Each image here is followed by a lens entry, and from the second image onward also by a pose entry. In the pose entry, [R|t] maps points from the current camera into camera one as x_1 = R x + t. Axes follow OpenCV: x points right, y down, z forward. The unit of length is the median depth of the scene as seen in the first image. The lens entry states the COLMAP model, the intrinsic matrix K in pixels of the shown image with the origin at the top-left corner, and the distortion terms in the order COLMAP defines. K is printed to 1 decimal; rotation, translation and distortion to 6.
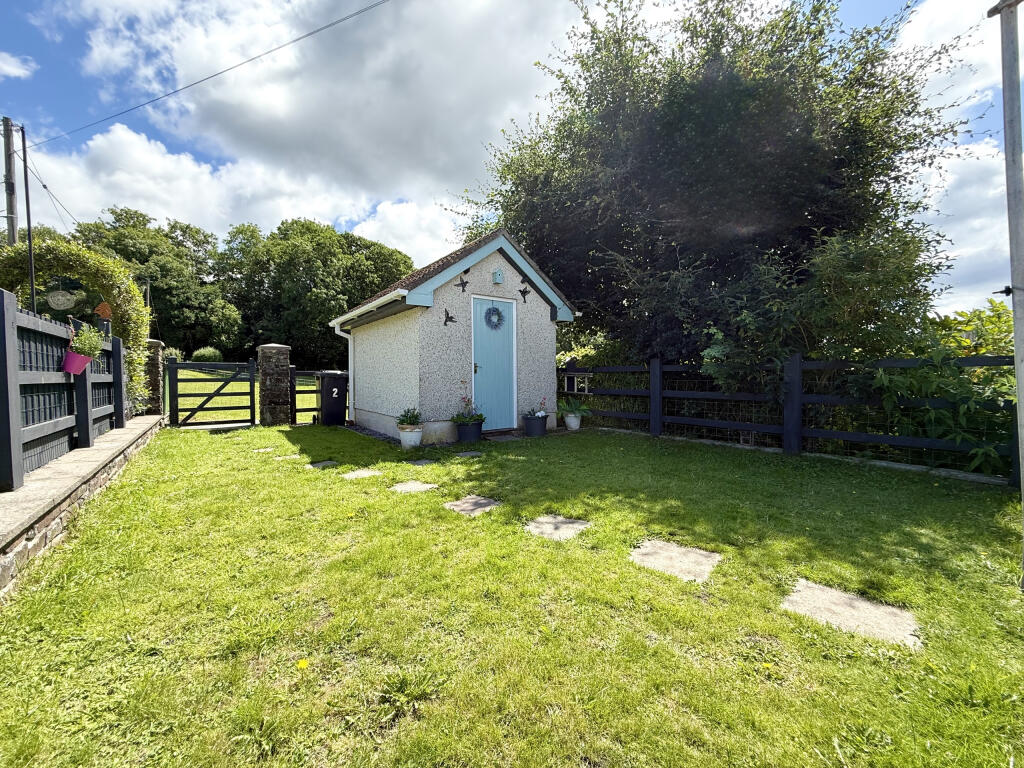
lens RADIAL K [[412.3, 0, 512.0], [0, 412.3, 384.0], [0, 0, 1]] dist [0.000733, 0.000075]
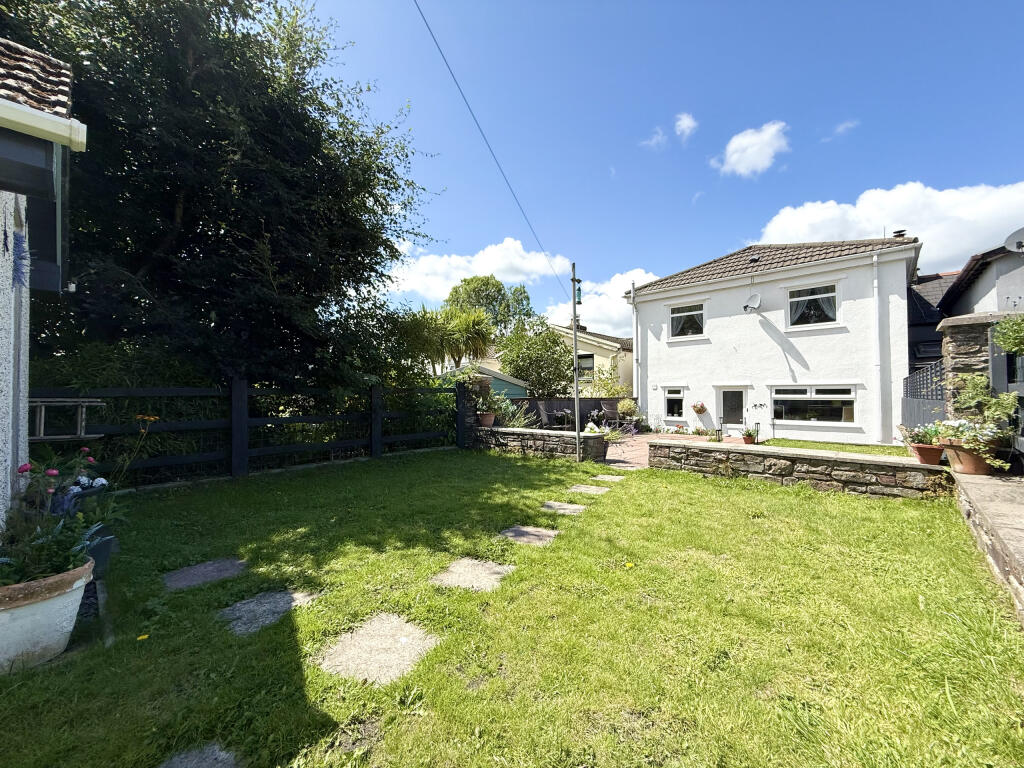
lens RADIAL K [[412.3, 0, 512.0], [0, 412.3, 384.0], [0, 0, 1]] dist [0.000733, 0.000075]
pose [[-0.201365, 0.027994, 0.979116, -1.005614], [0.034075, 0.999187, -0.021560, -0.031293], [-0.978923, 0.029022, -0.202155, 1.199123]]
